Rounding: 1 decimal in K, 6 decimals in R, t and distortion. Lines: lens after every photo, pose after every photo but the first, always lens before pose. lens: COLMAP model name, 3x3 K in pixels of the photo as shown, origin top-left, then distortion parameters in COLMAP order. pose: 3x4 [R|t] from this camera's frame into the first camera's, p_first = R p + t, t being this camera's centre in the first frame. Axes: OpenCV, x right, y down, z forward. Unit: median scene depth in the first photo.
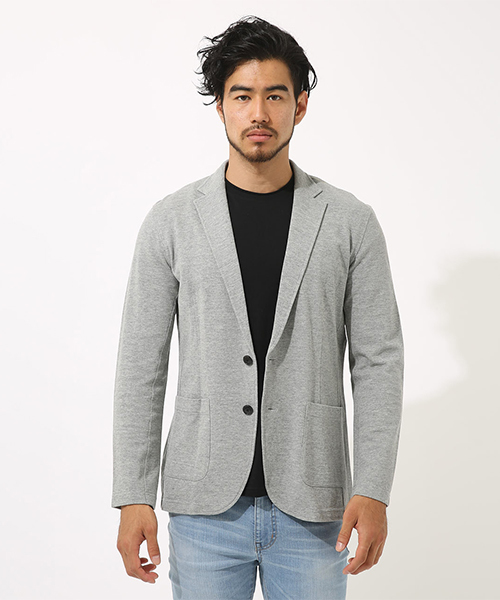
lens RADIAL K [[1541.2, 0, 248.3], [0, 1541.2, 301.3], [0, 0, 1]] dist [0.346040, 0.000000]
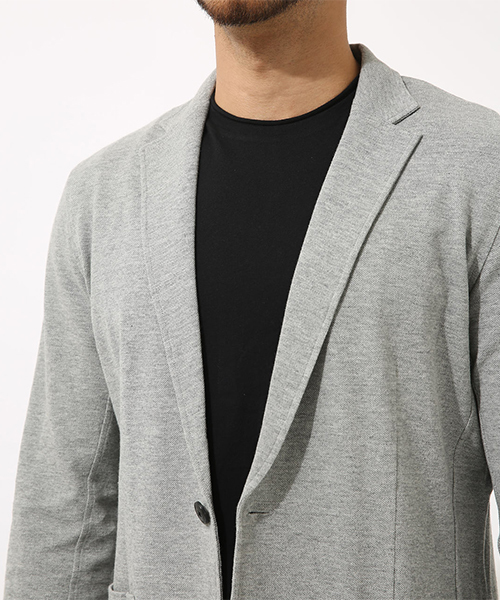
lens RADIAL K [[1541.2, 0, 249.0], [0, 1541.2, 302.2], [0, 0, 1]] dist [0.346040, 0.000000]
pose [[0.925493, -0.016858, -0.378389, 0.165695], [0.009970, 0.999747, -0.020154, -0.010037], [0.378633, 0.014880, 0.925427, 0.589462]]
